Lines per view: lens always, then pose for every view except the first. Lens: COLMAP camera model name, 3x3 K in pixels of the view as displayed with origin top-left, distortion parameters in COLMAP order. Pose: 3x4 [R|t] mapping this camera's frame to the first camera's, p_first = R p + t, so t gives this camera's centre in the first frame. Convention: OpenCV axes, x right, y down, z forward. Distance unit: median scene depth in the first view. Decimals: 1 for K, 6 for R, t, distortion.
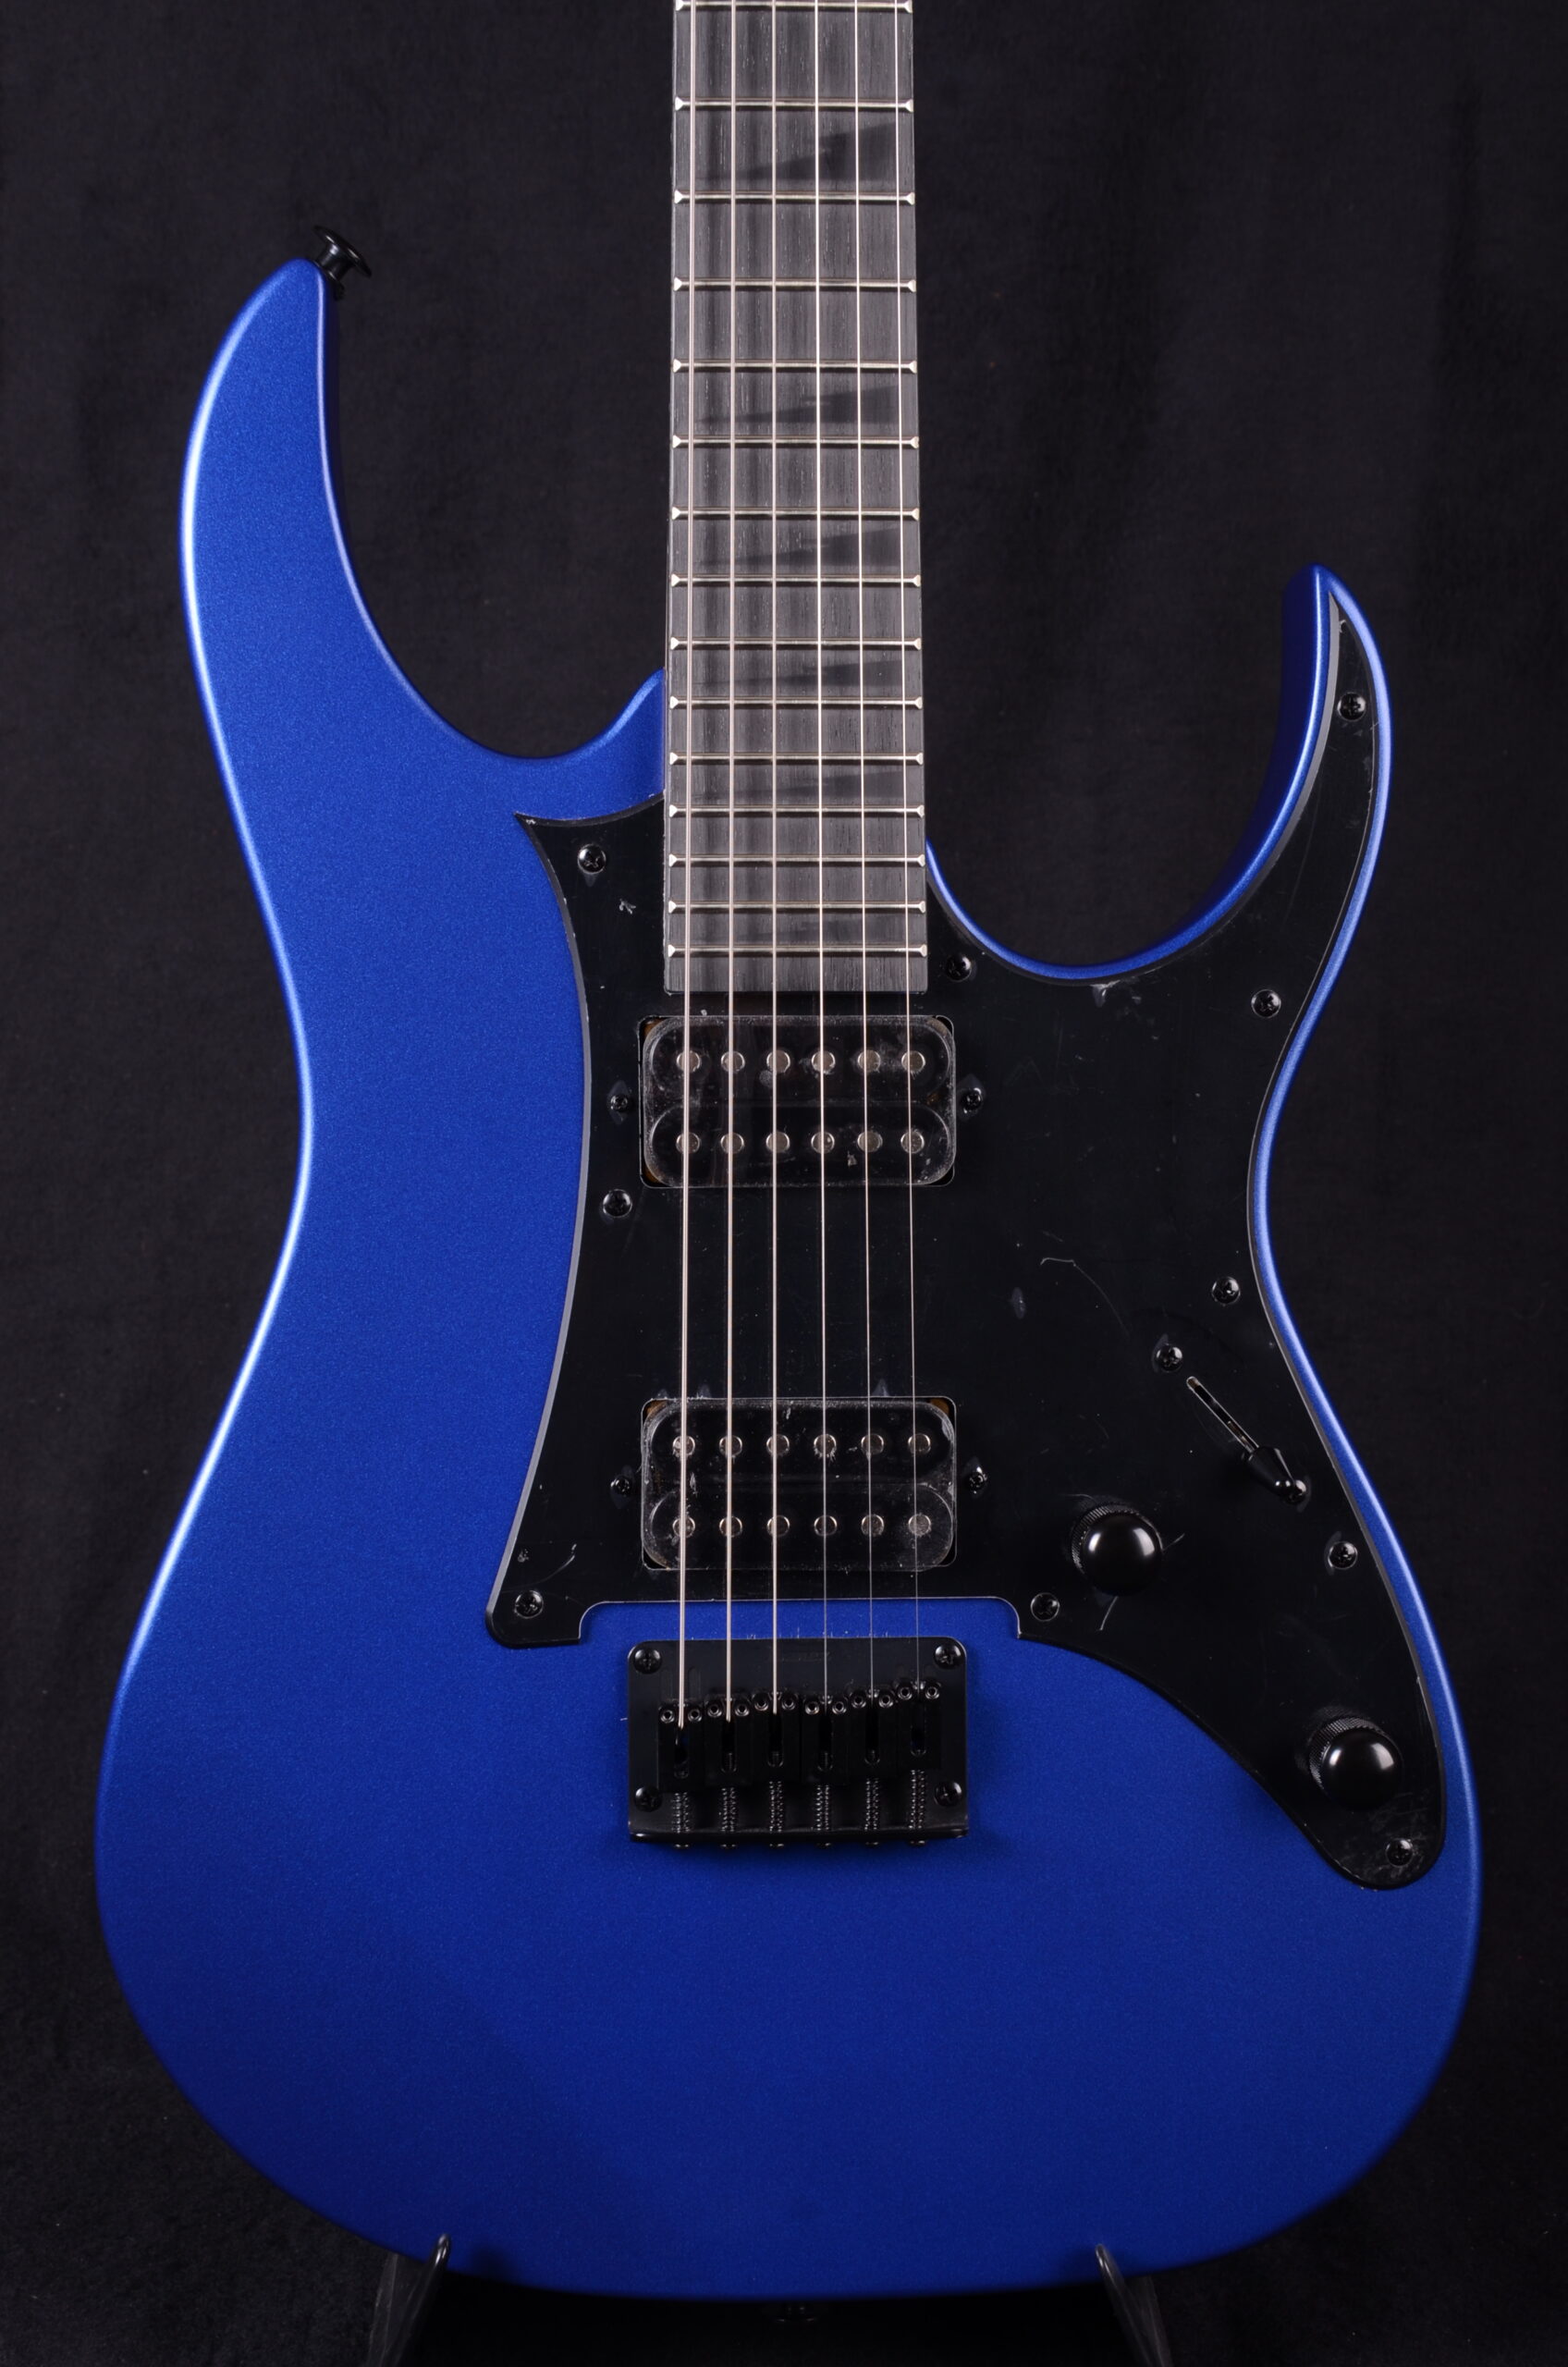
lens RADIAL K [[4112.4, 0, 787.2], [0, 4112.4, 1223.8], [0, 0, 1]] dist [0.205317, 0.285957]
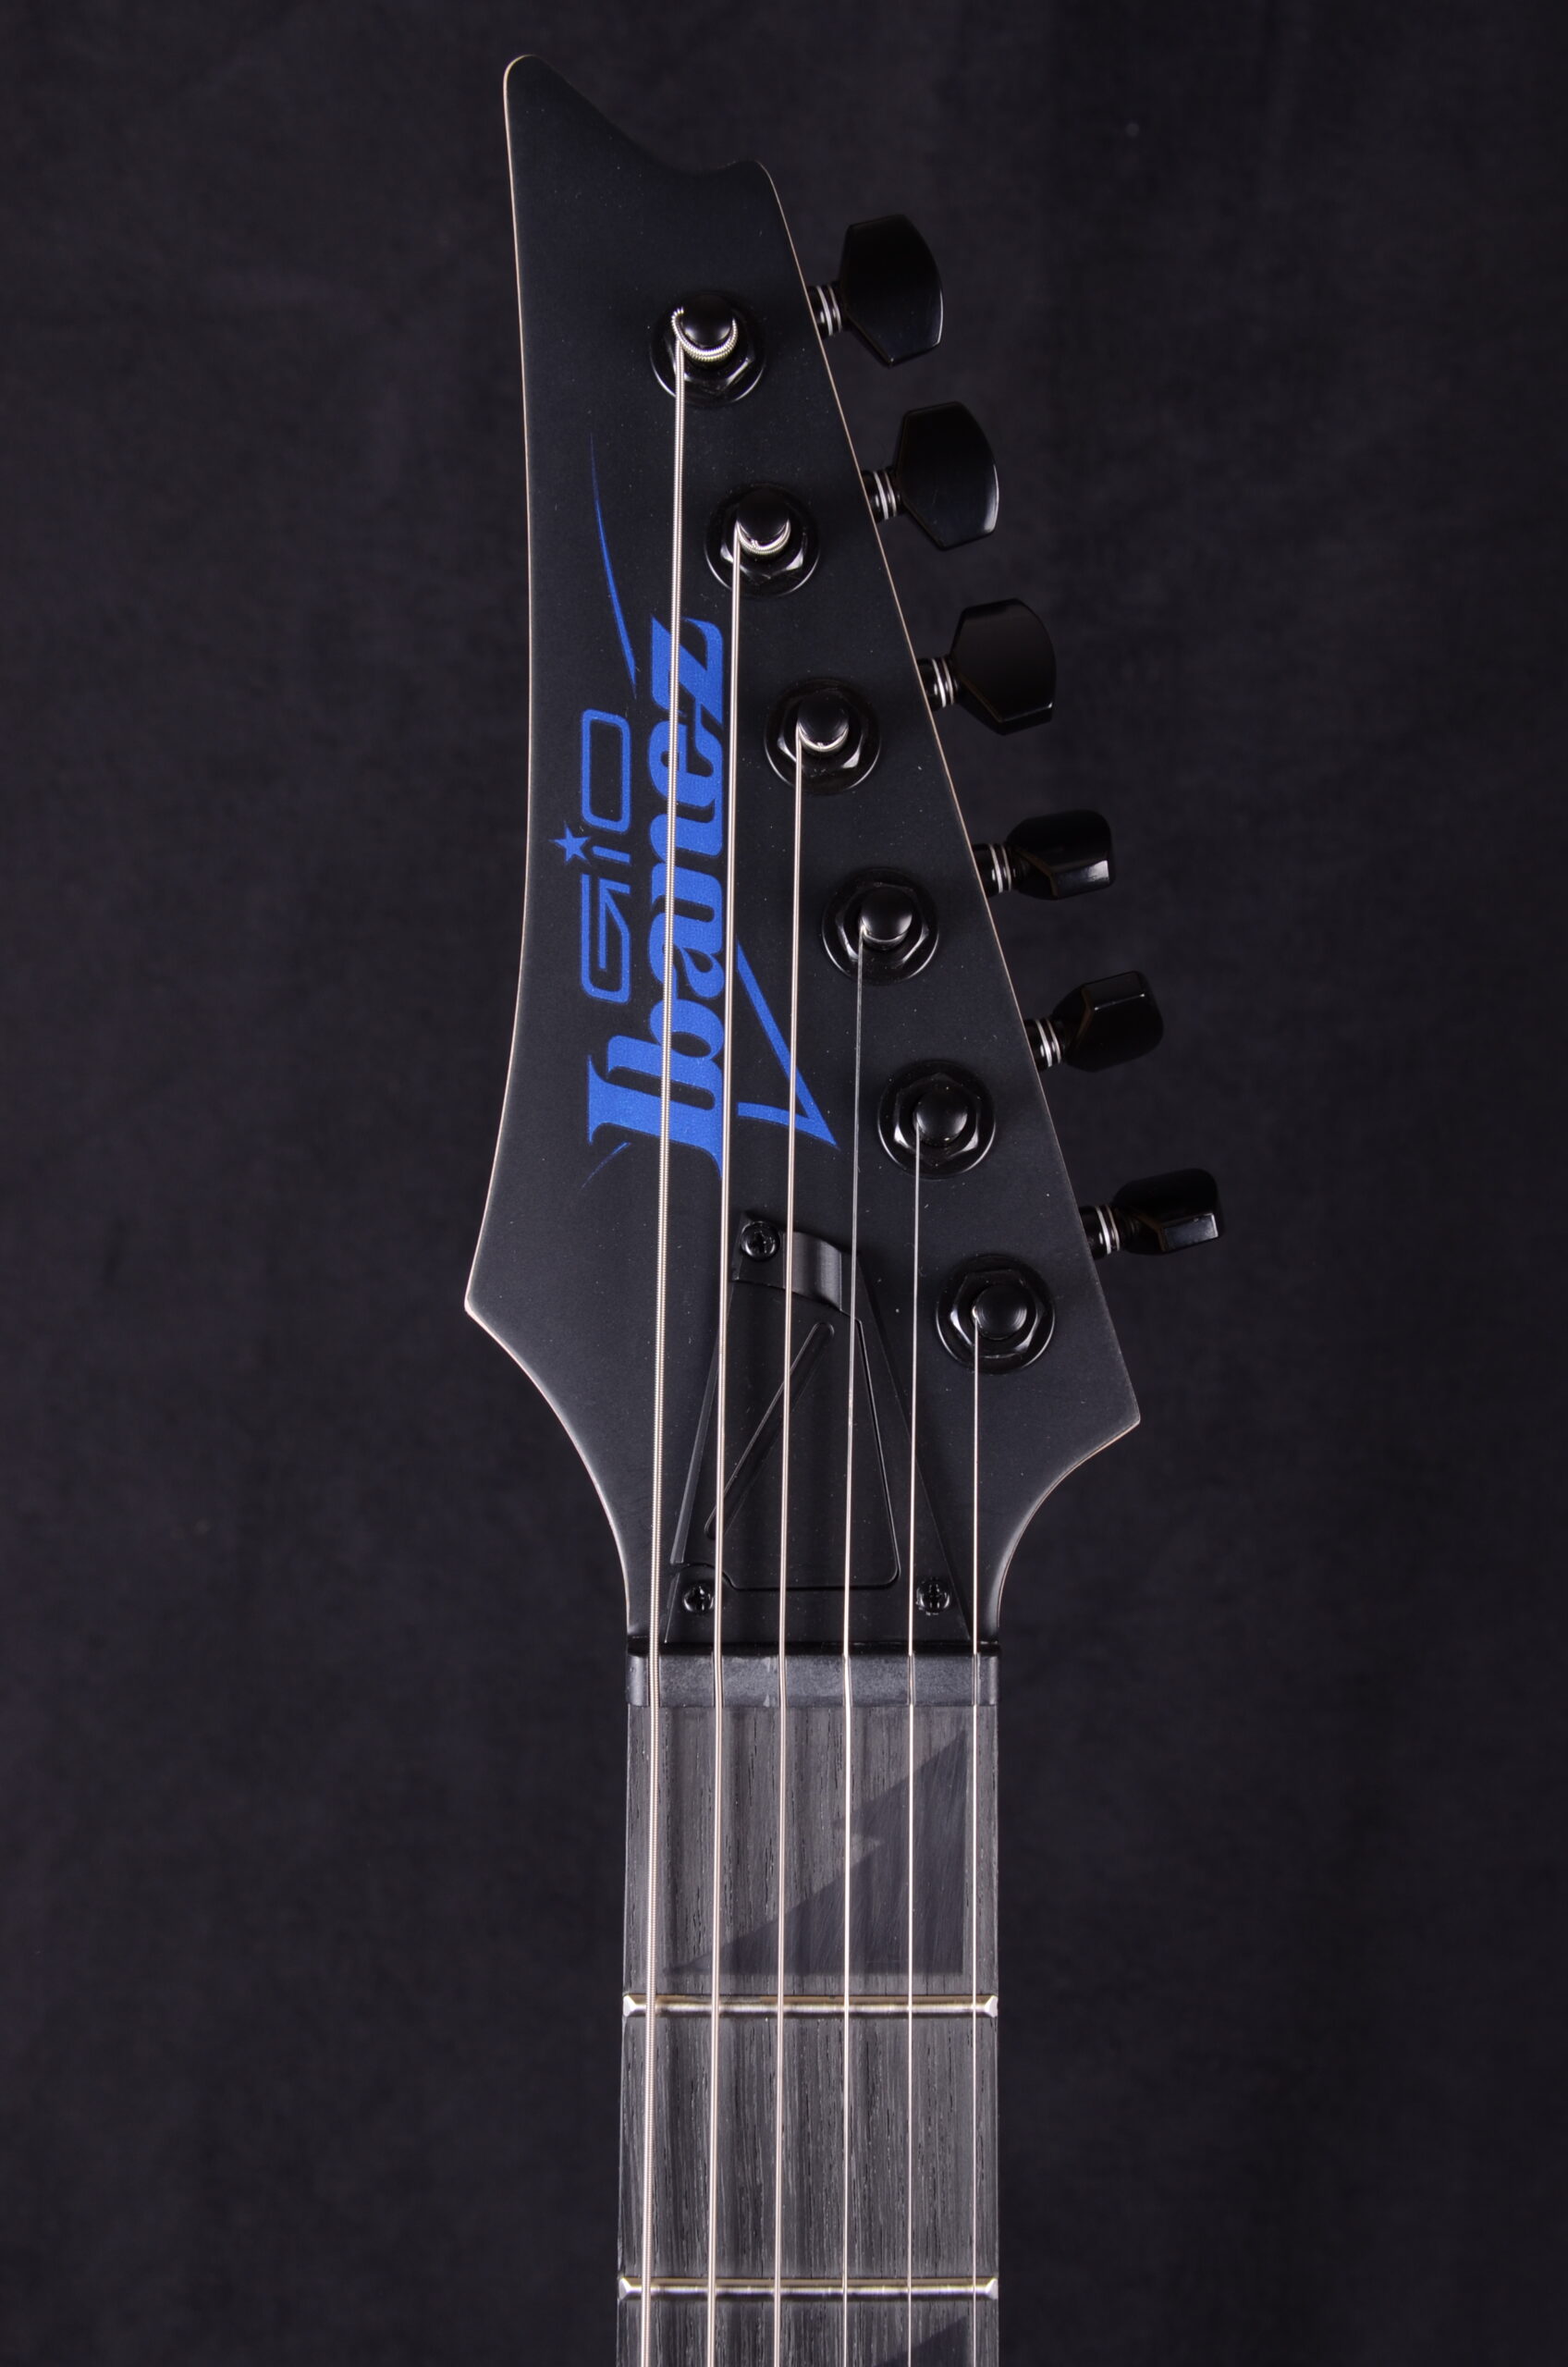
lens RADIAL K [[3422.8, 0, 751.3], [0, 3422.8, 1194.3], [0, 0, 1]] dist [0.114830, 0.083589]
pose [[0.999191, 0.014472, -0.037533, 0.008505], [-0.010620, 0.994844, 0.100858, -0.706853], [0.038799, -0.100377, 0.994193, 0.548999]]
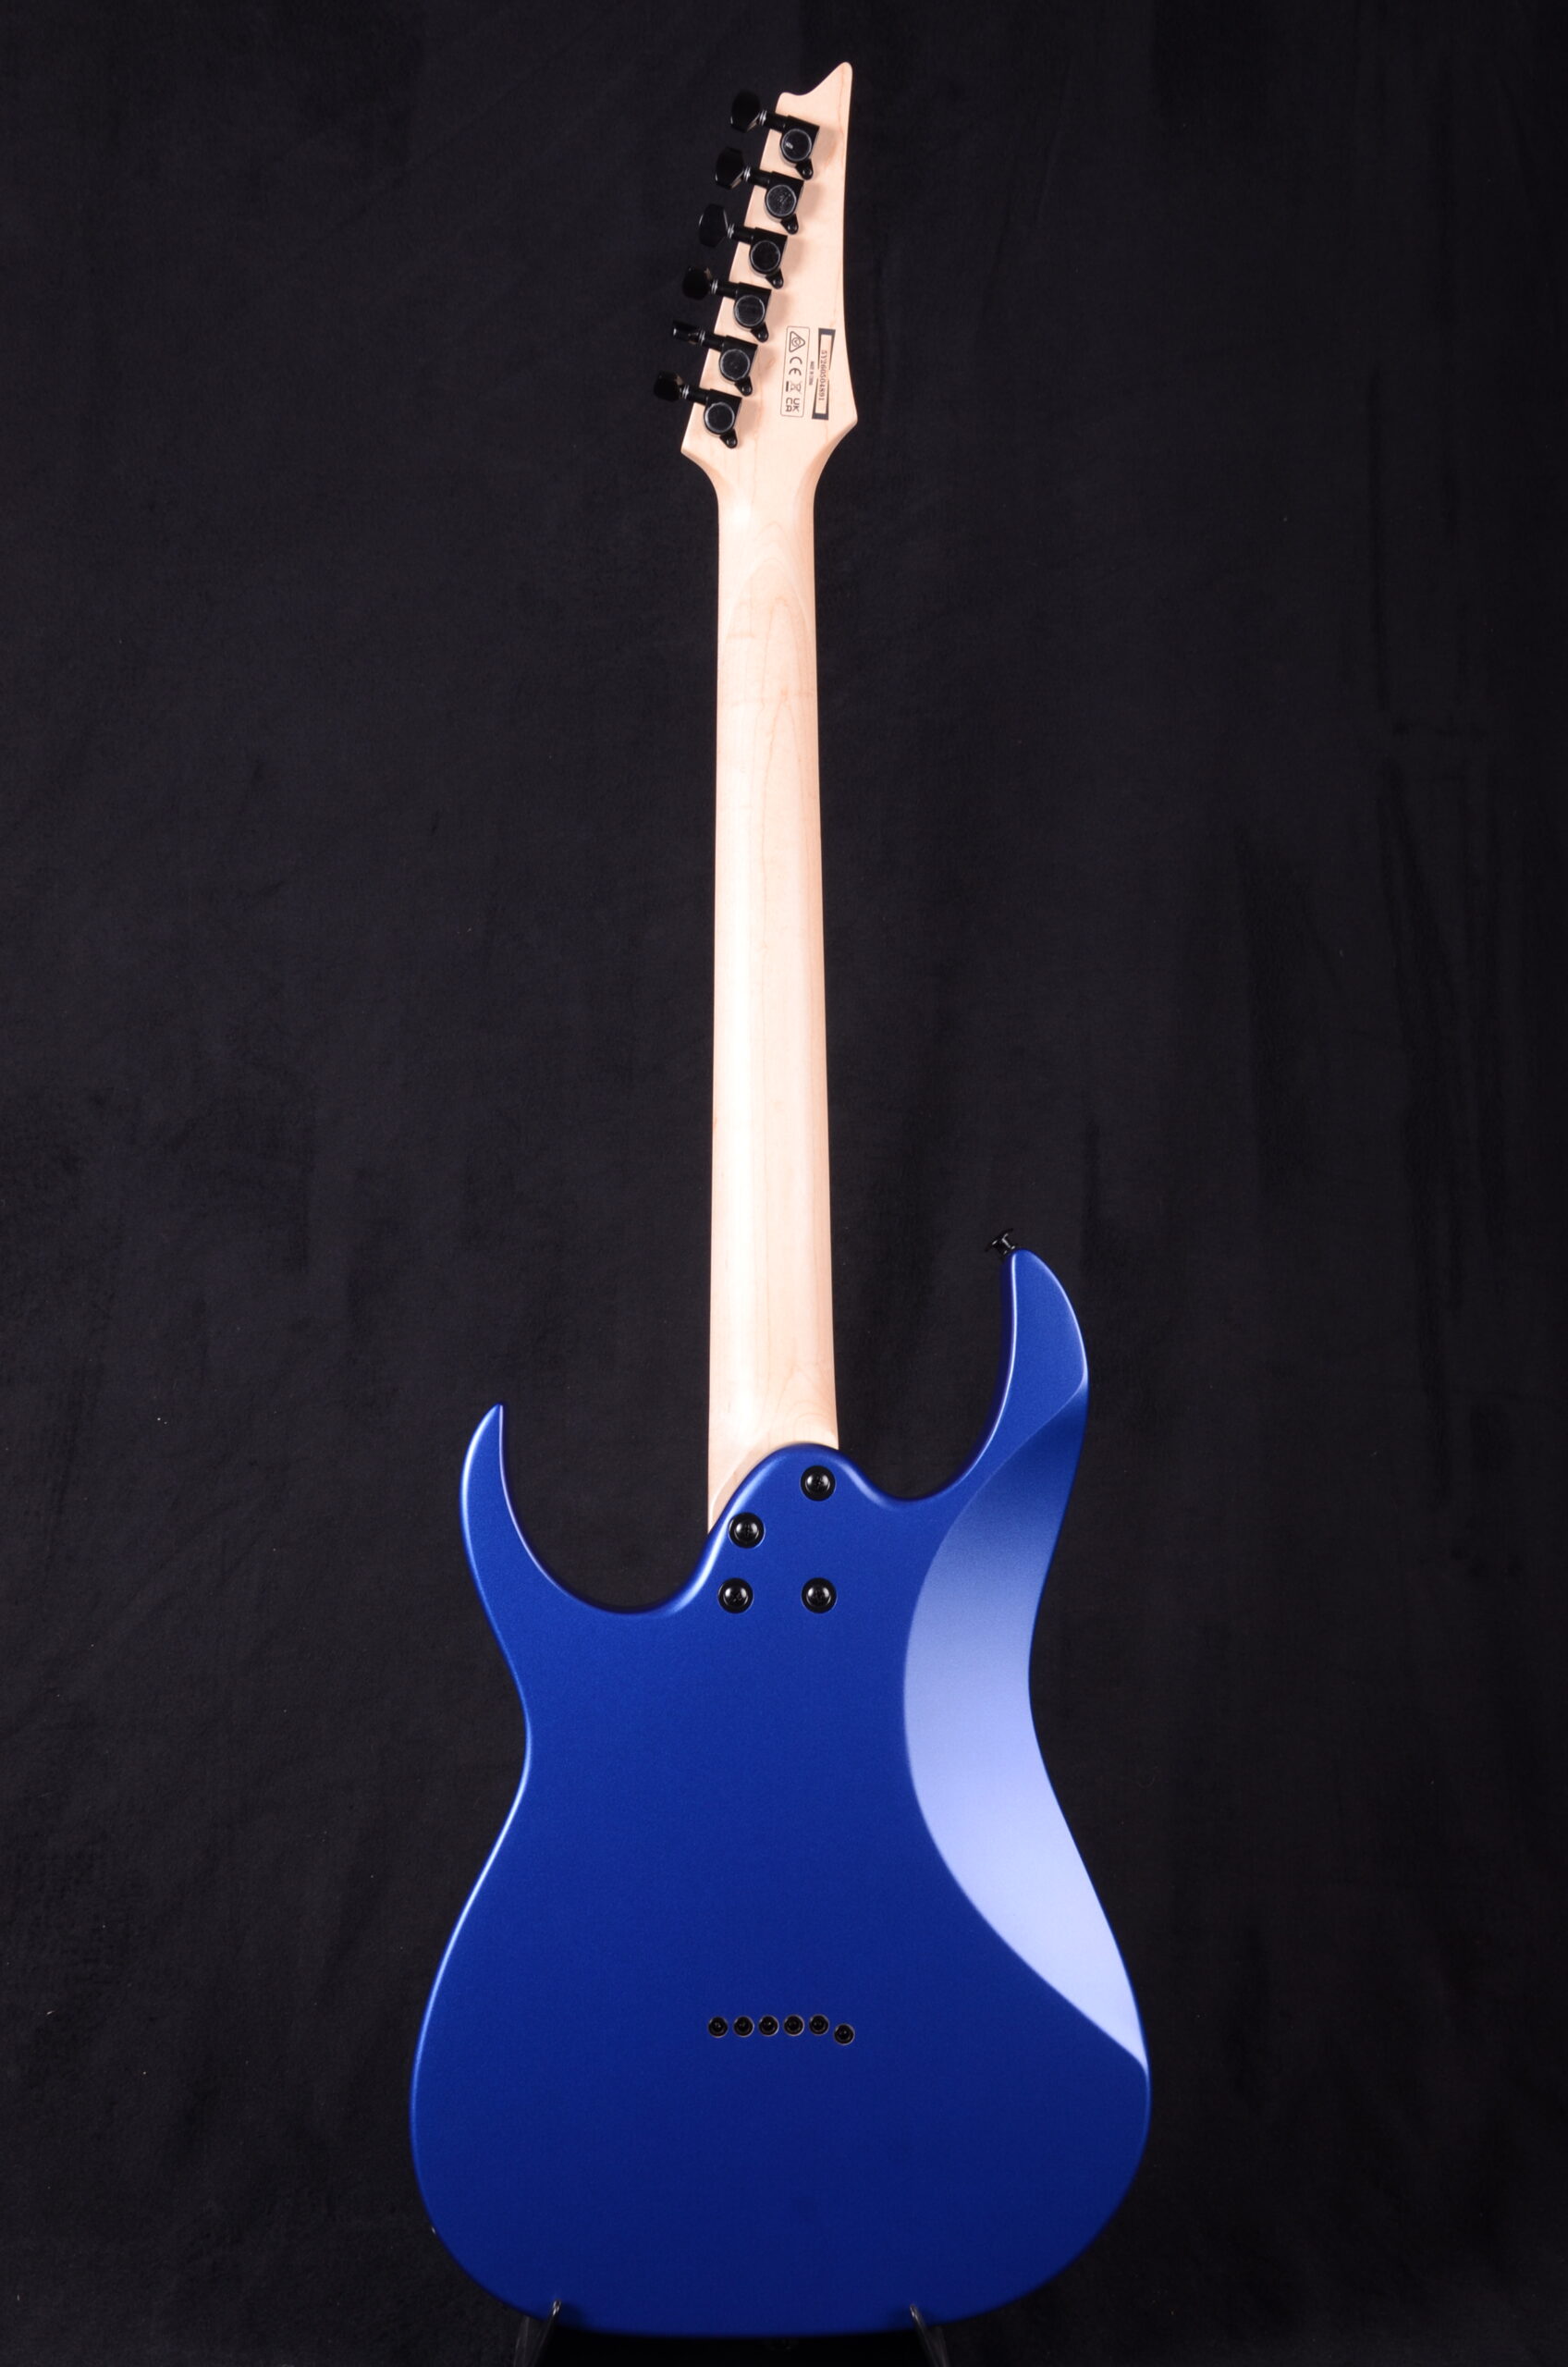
lens RADIAL K [[2730.0, 0, 781.7], [0, 2730.0, 1238.5], [0, 0, 1]] dist [-0.014888, 0.377074]
pose [[0.999444, 0.004833, 0.033002, -0.026469], [0.000989, 0.984716, -0.174166, -0.007442], [-0.033340, 0.174101, 0.984163, -0.282760]]
